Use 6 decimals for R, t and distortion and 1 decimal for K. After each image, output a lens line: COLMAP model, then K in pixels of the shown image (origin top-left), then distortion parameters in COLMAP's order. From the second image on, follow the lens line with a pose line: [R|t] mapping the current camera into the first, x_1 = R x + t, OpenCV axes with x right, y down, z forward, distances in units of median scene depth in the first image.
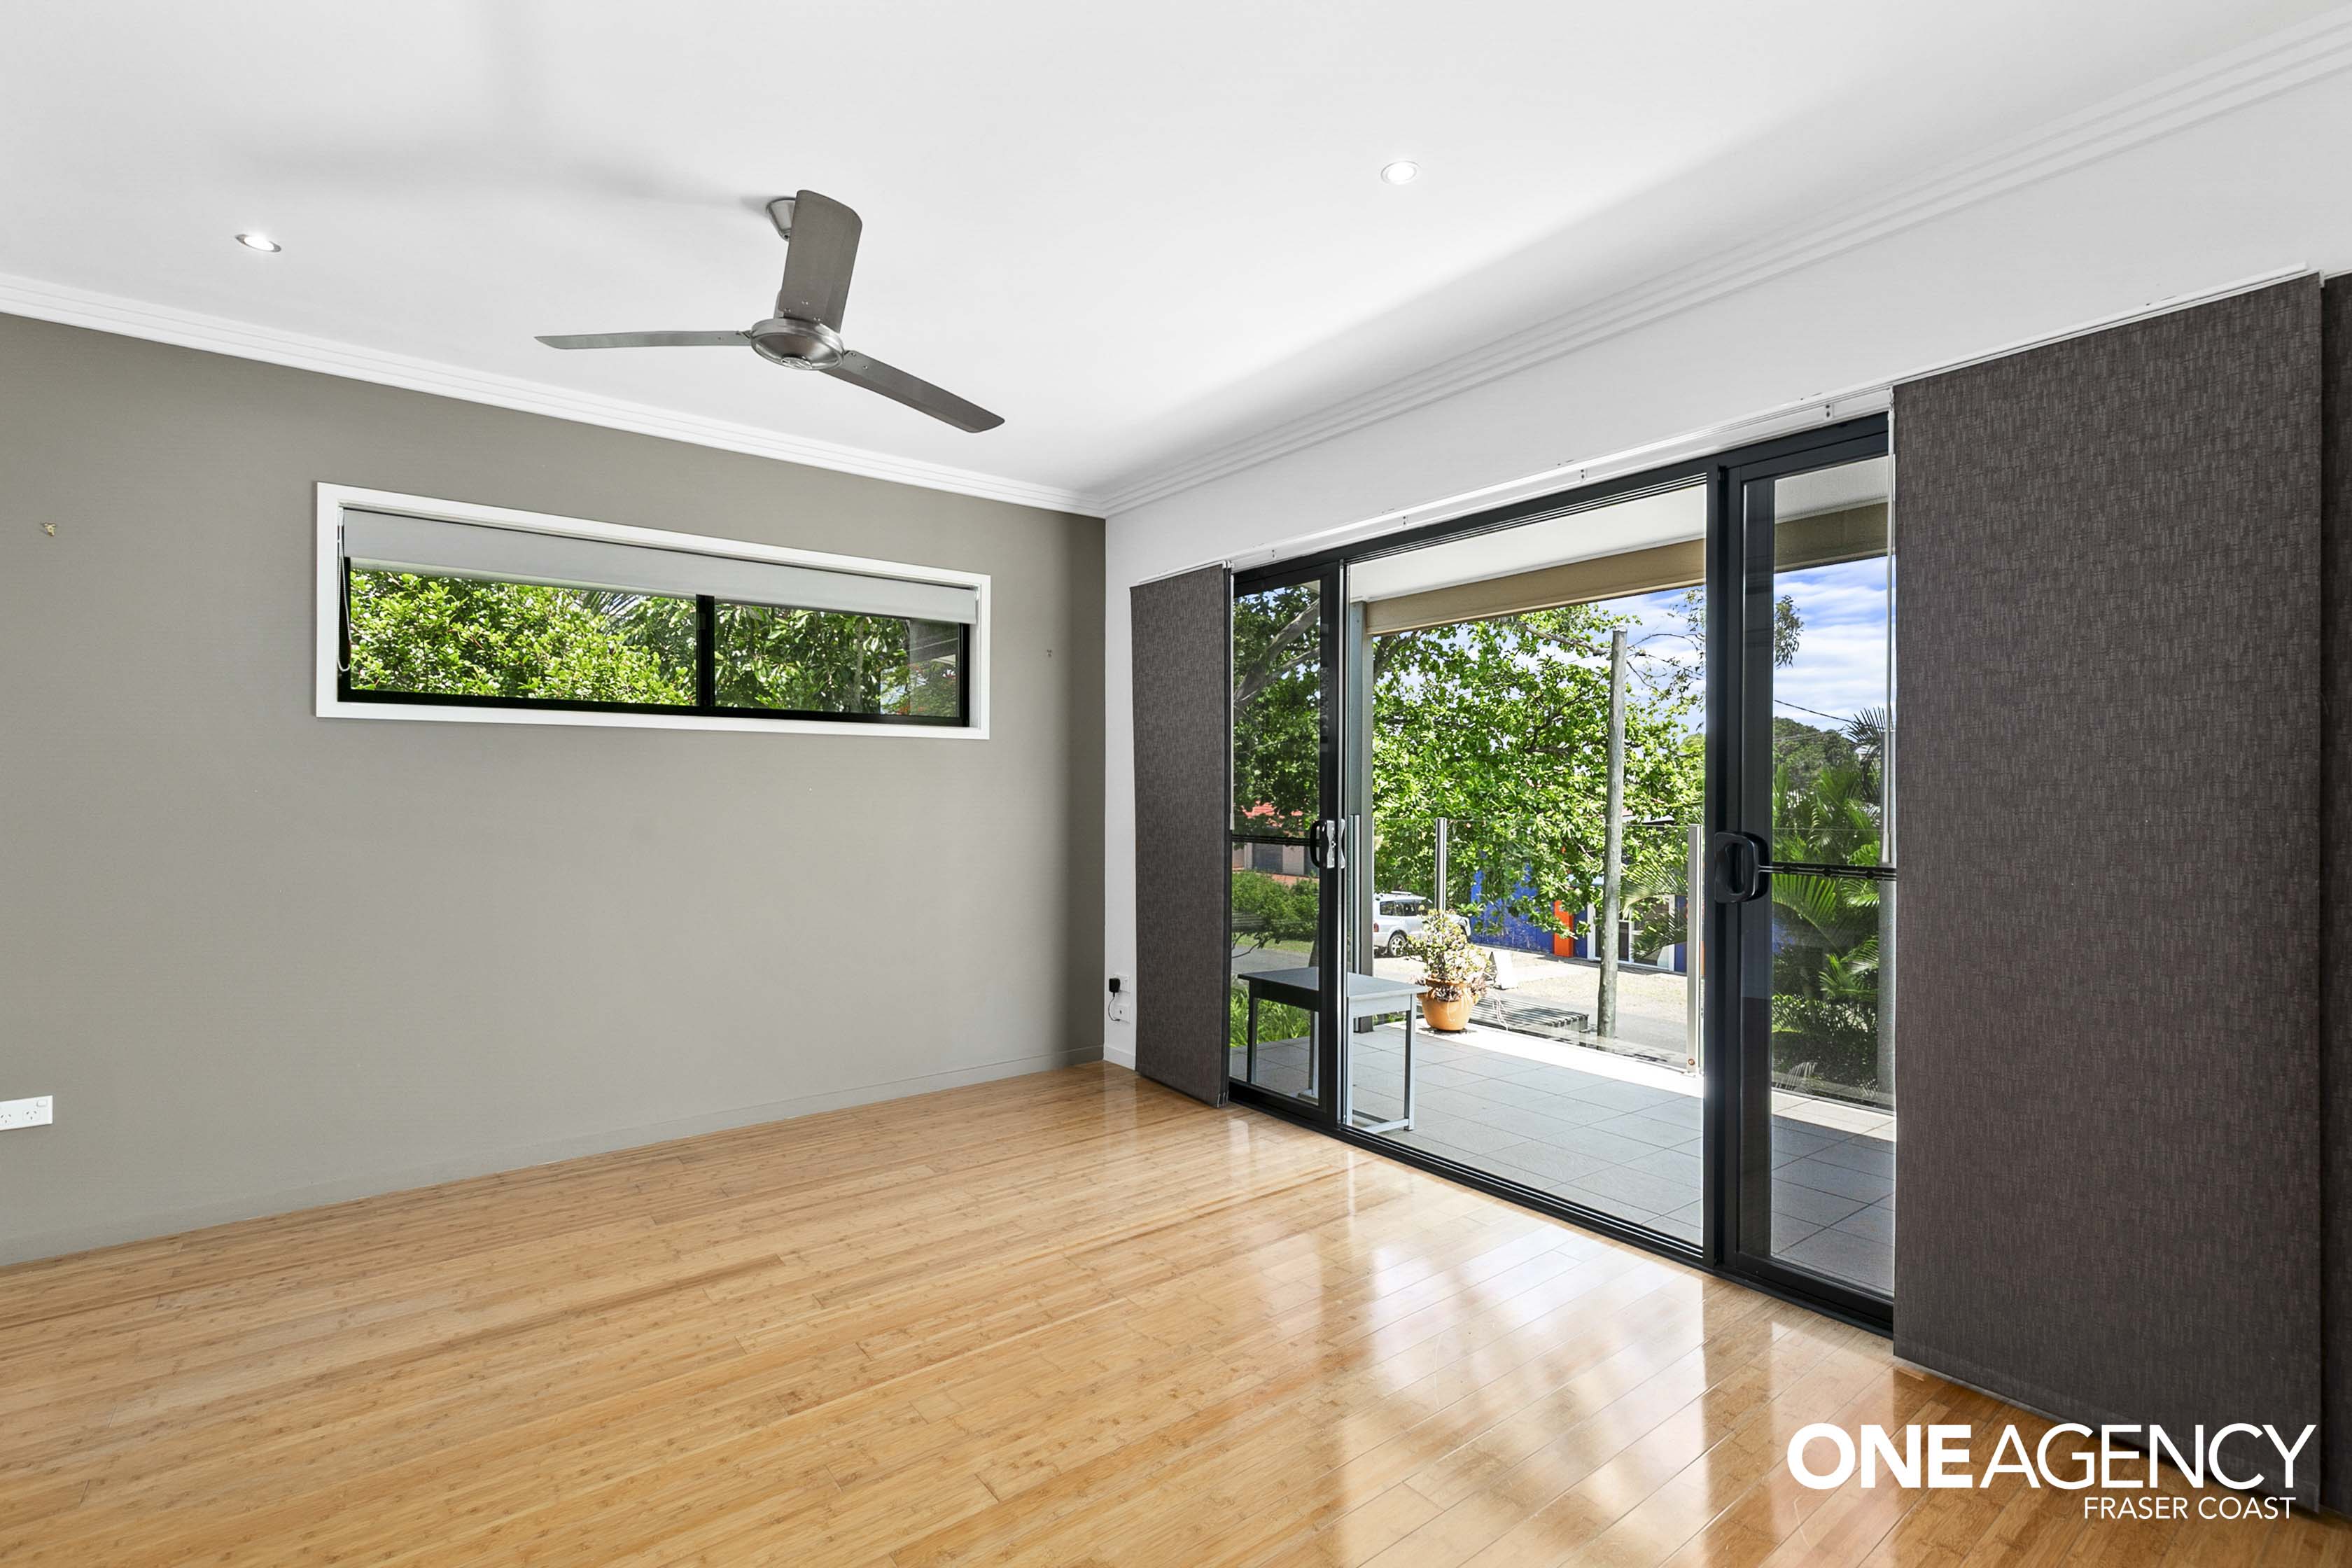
lens RADIAL K [[1065.9, 0, 1178.4], [0, 1065.9, 786.1], [0, 0, 1]] dist [0.001394, 0.000231]
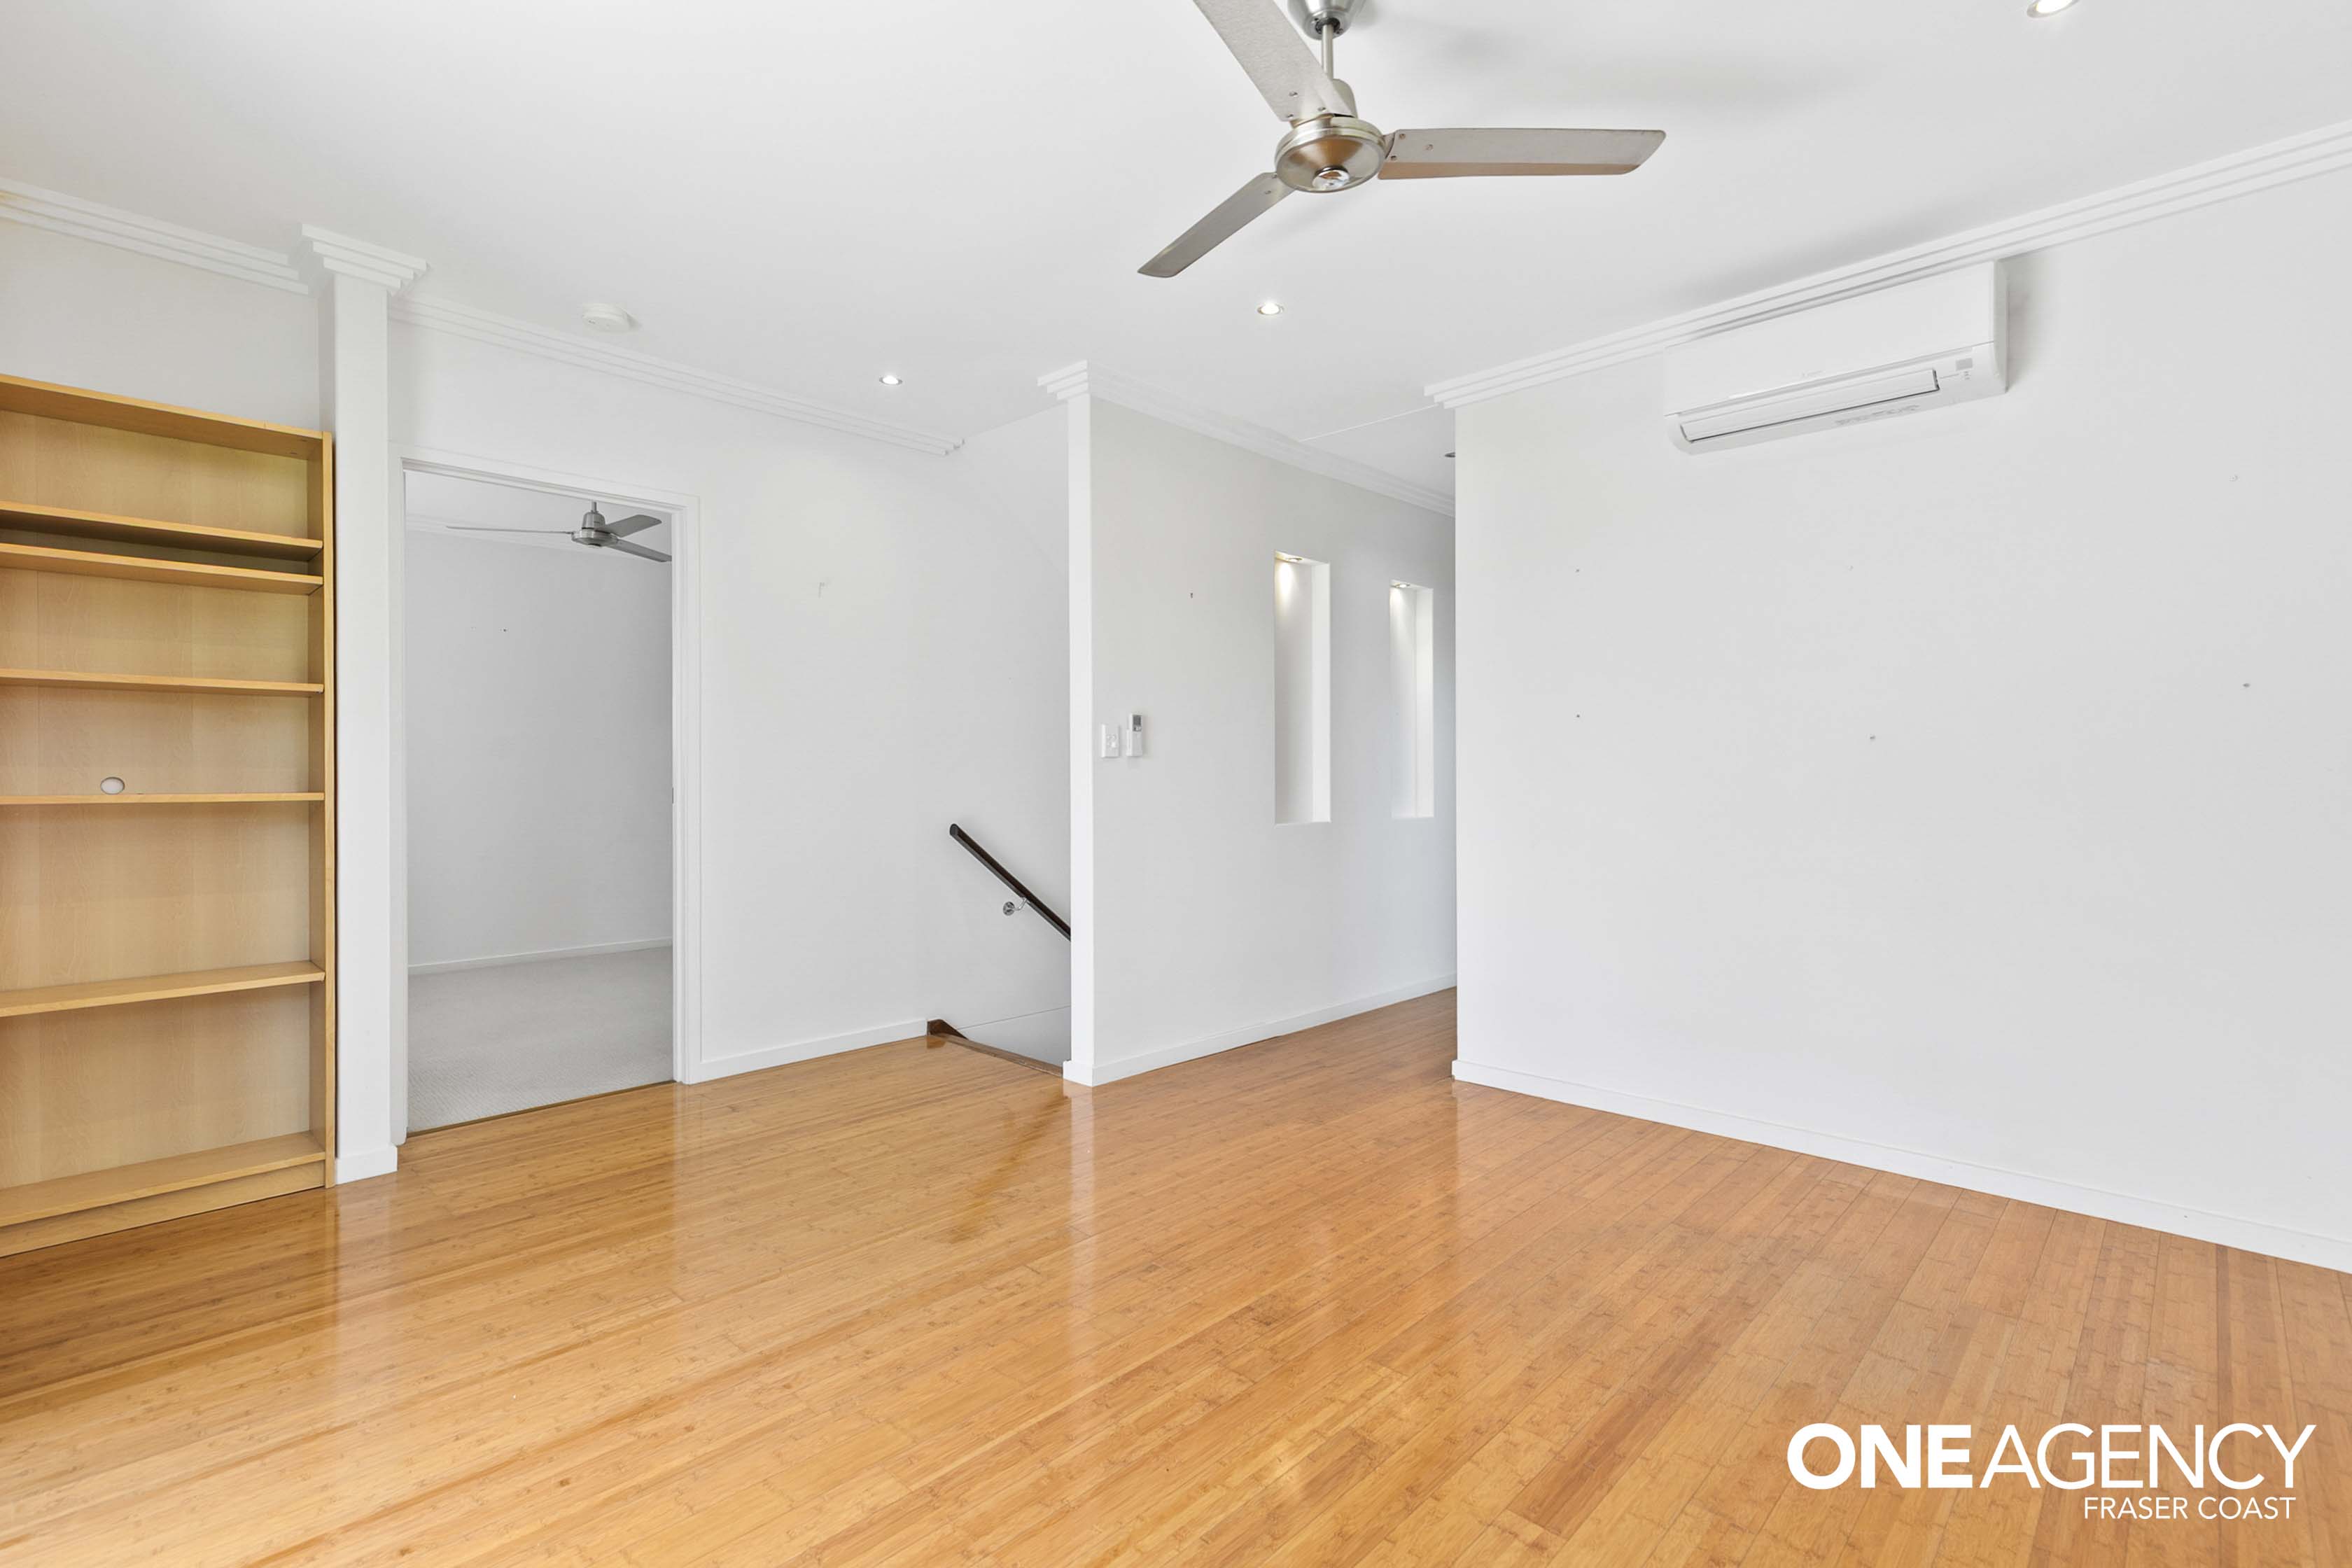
lens RADIAL K [[1065.9, 0, 1173.5], [0, 1065.9, 779.0], [0, 0, 1]] dist [0.001394, 0.000231]
pose [[-0.988533, -0.002093, -0.150993, -0.120237], [-0.002361, 0.999996, 0.001595, 0.062122], [0.150989, 0.001934, -0.988534, 1.857325]]
